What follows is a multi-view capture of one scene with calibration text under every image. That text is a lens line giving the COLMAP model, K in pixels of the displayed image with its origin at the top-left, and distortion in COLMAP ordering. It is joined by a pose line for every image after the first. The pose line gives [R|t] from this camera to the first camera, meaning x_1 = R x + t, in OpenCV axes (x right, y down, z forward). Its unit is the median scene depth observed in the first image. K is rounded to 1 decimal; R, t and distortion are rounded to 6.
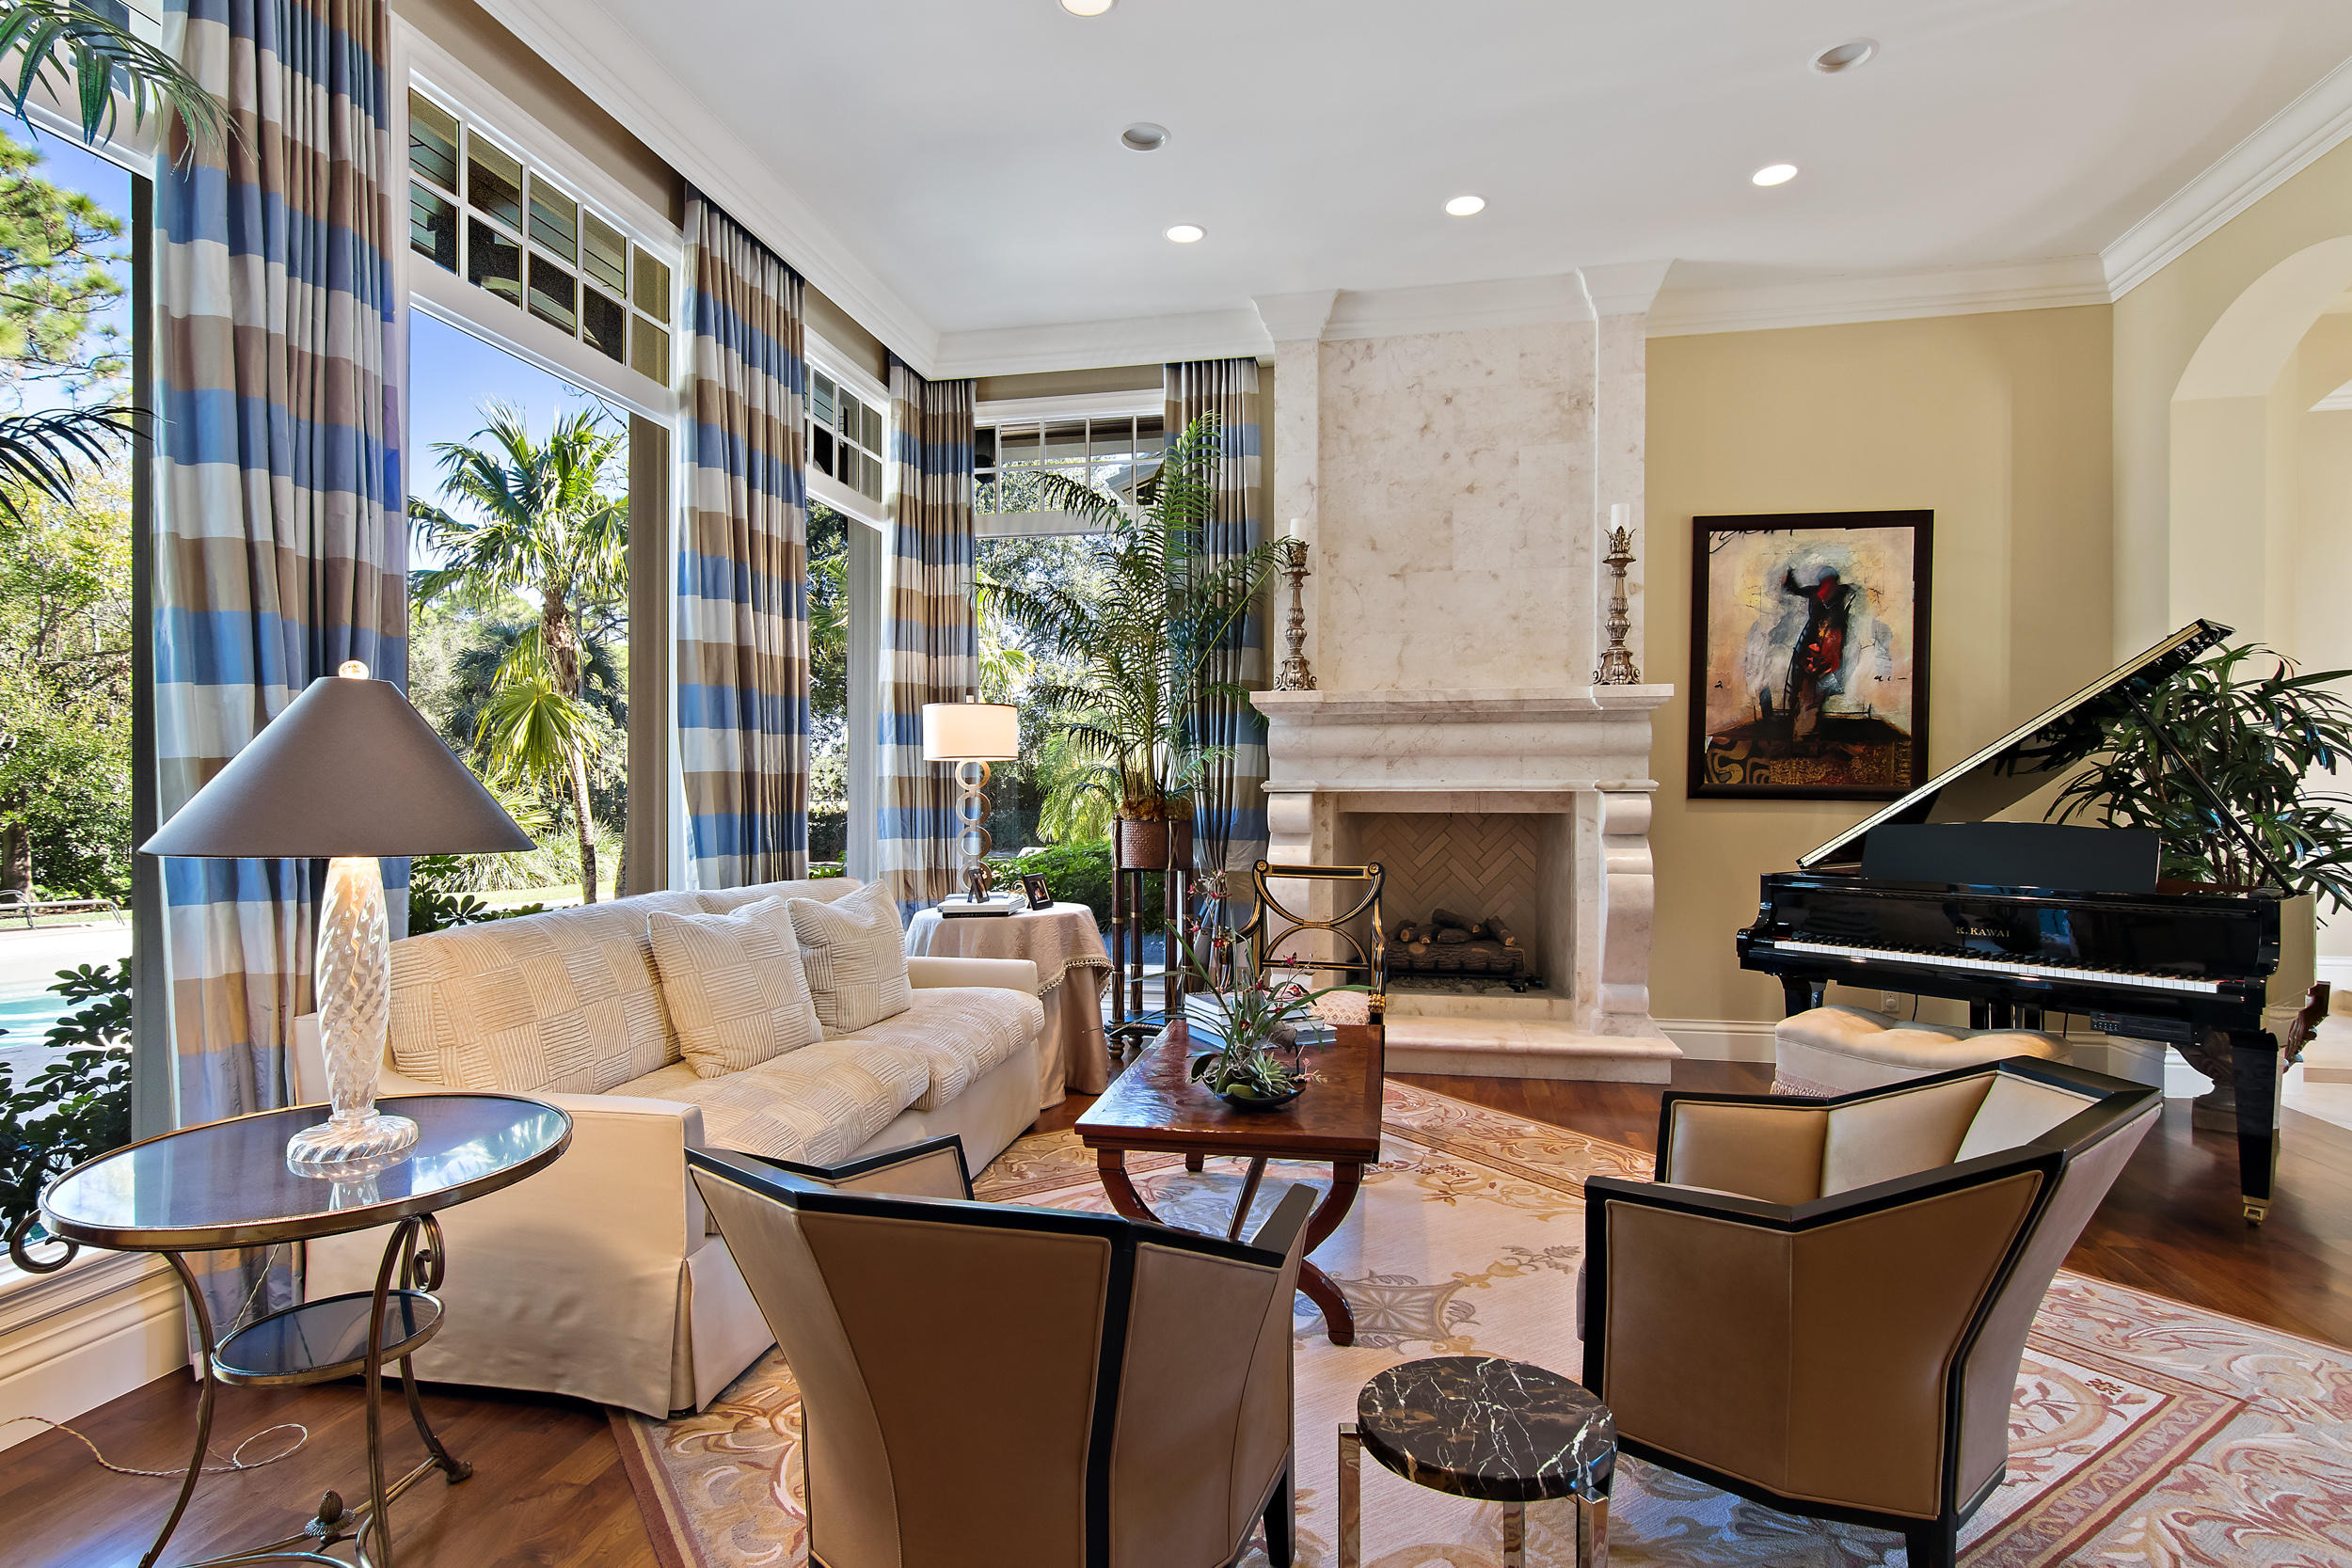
lens RADIAL K [[1206.3, 0, 1178.9], [0, 1206.3, 795.9], [0, 0, 1]] dist [-0.003664, 0.001302]
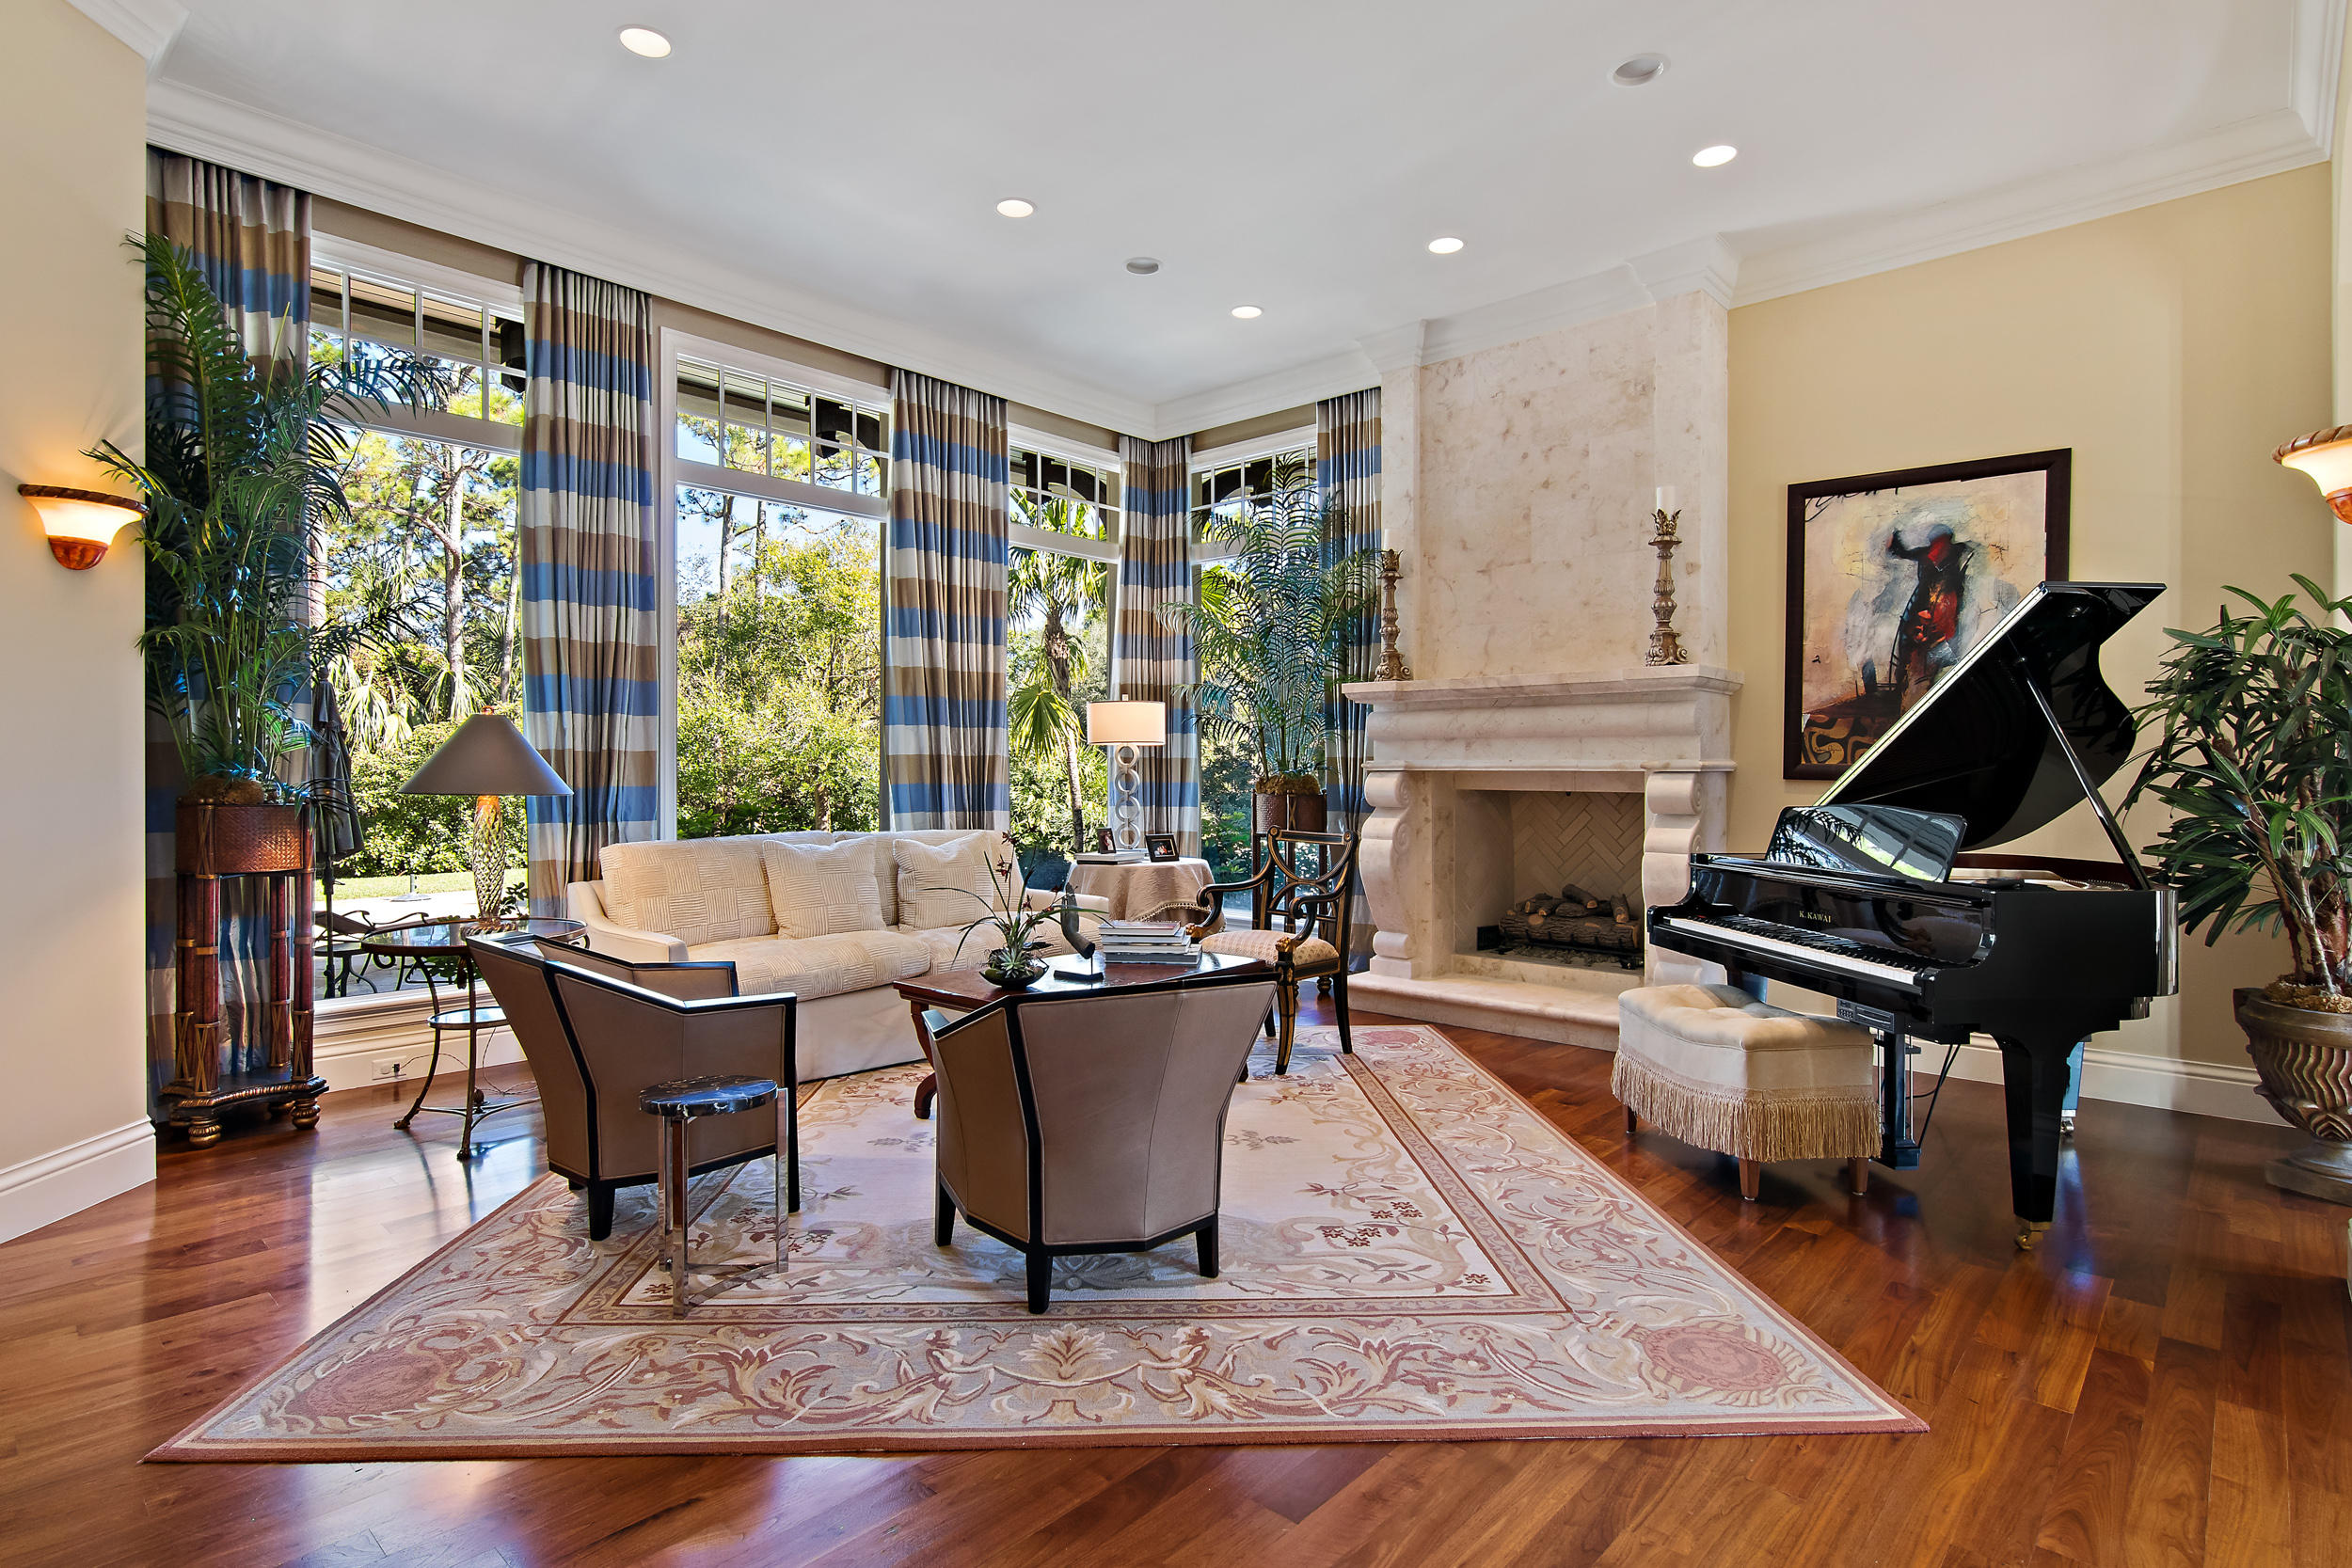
lens RADIAL K [[1206.3, 0, 1176.5], [0, 1206.3, 779.1], [0, 0, 1]] dist [-0.003664, 0.001302]
pose [[0.855301, 0.007884, -0.518071, 0.514566], [-0.006606, 0.999969, 0.004312, 0.000862], [0.518089, -0.000266, 0.855327, -0.070619]]
